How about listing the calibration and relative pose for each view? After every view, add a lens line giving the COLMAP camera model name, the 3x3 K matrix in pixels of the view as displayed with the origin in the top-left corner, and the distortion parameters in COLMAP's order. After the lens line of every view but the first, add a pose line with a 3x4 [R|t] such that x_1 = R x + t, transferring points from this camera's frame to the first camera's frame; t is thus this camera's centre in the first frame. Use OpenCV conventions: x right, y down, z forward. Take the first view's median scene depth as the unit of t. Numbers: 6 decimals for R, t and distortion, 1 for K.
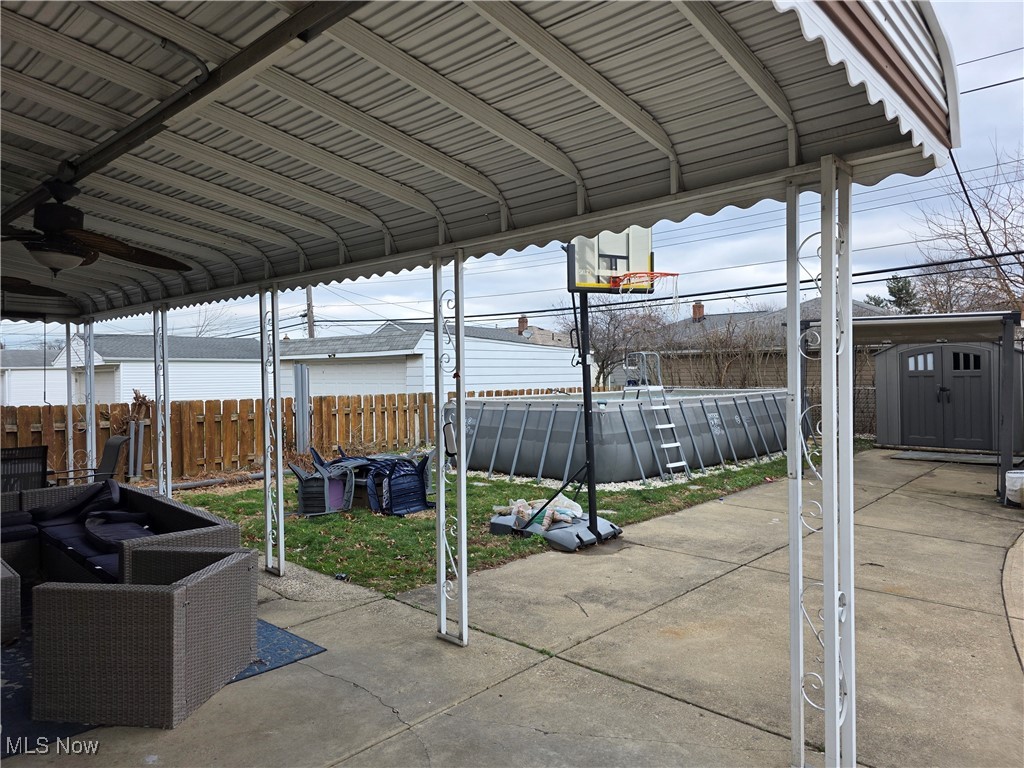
lens RADIAL K [[682.2, 0, 511.0], [0, 682.2, 381.9], [0, 0, 1]] dist [0.062103, -0.055471]
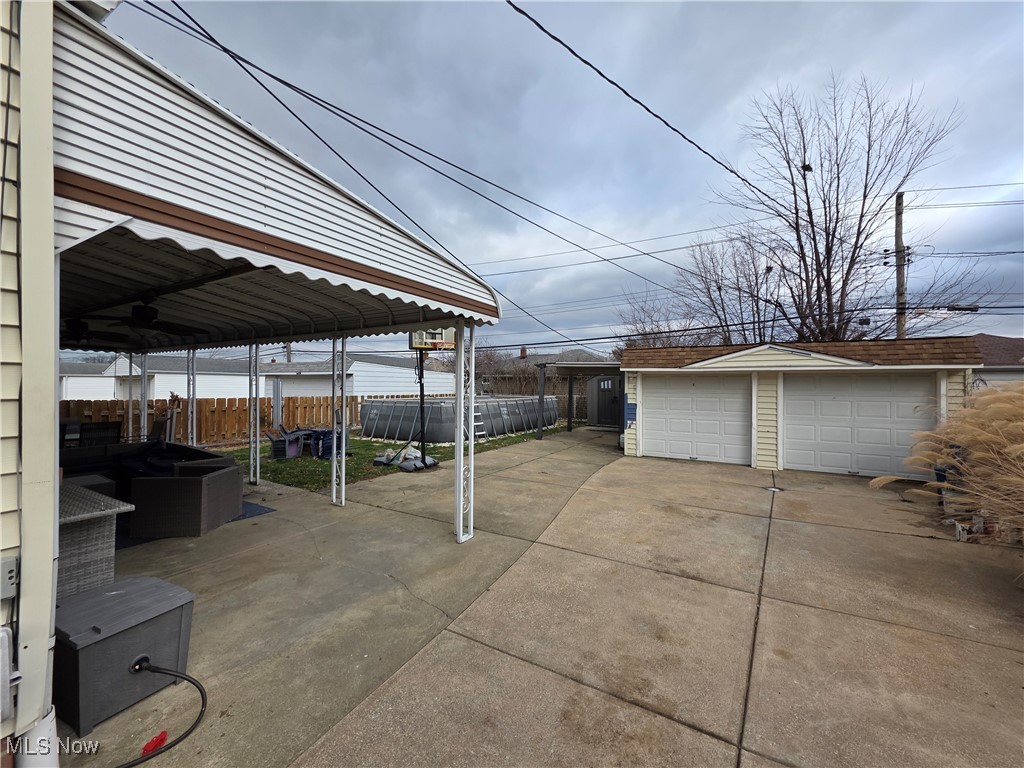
lens RADIAL K [[406.8, 0, 512.0], [0, 406.8, 384.0], [0, 0, 1]] dist [0.001463, 0.000093]
pose [[0.977132, 0.019793, 0.211710, 0.147798], [-0.016324, 0.999703, -0.018121, -0.006502], [-0.212006, 0.014251, 0.977164, -0.354698]]
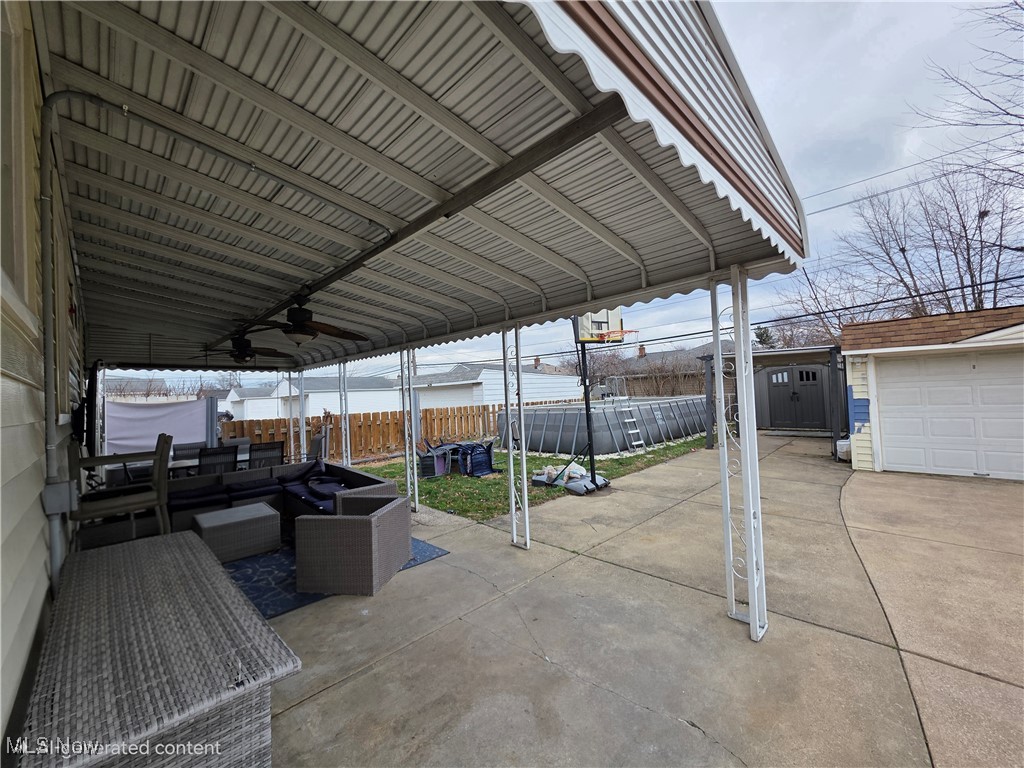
lens RADIAL K [[406.8, 0, 512.0], [0, 406.8, 384.0], [0, 0, 1]] dist [0.001463, 0.000093]
pose [[0.998555, -0.033619, -0.041915, -0.040102], [0.032221, 0.998917, -0.033579, -0.000426], [0.042999, 0.032180, 0.998557, -0.033227]]
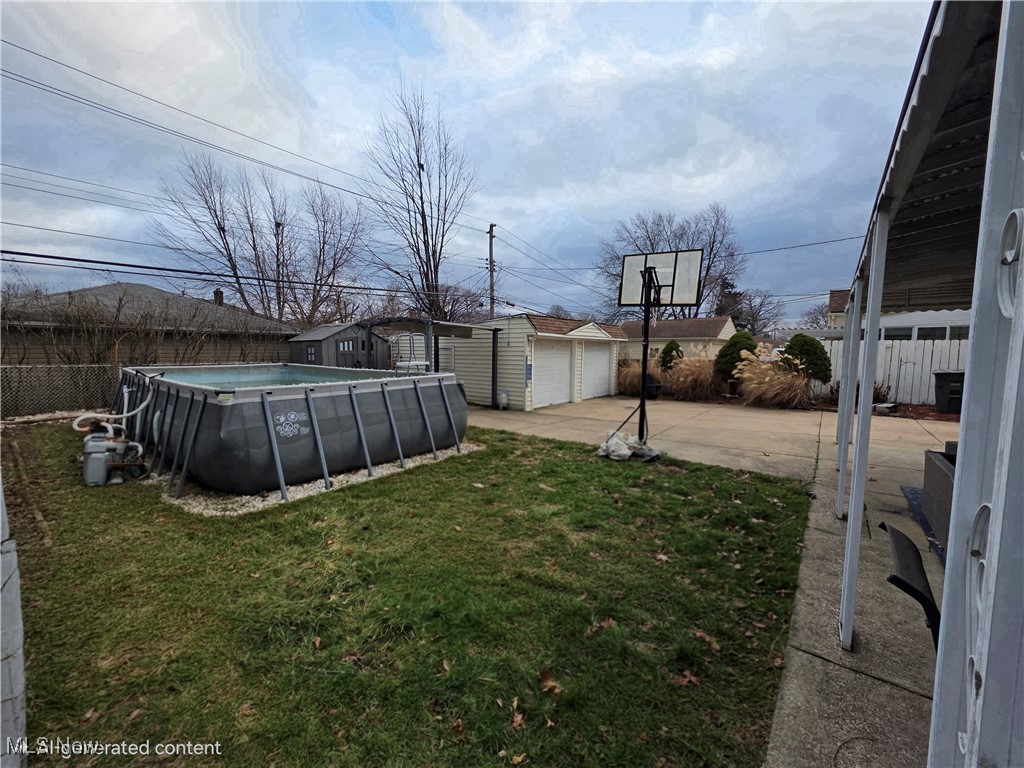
lens RADIAL K [[406.8, 0, 512.0], [0, 406.8, 384.0], [0, 0, 1]] dist [0.001463, 0.000093]
pose [[-0.064829, -0.070282, 0.995418, -1.079382], [0.008561, 0.997441, 0.070983, -0.008993], [-0.997860, 0.013123, -0.064061, 1.738375]]
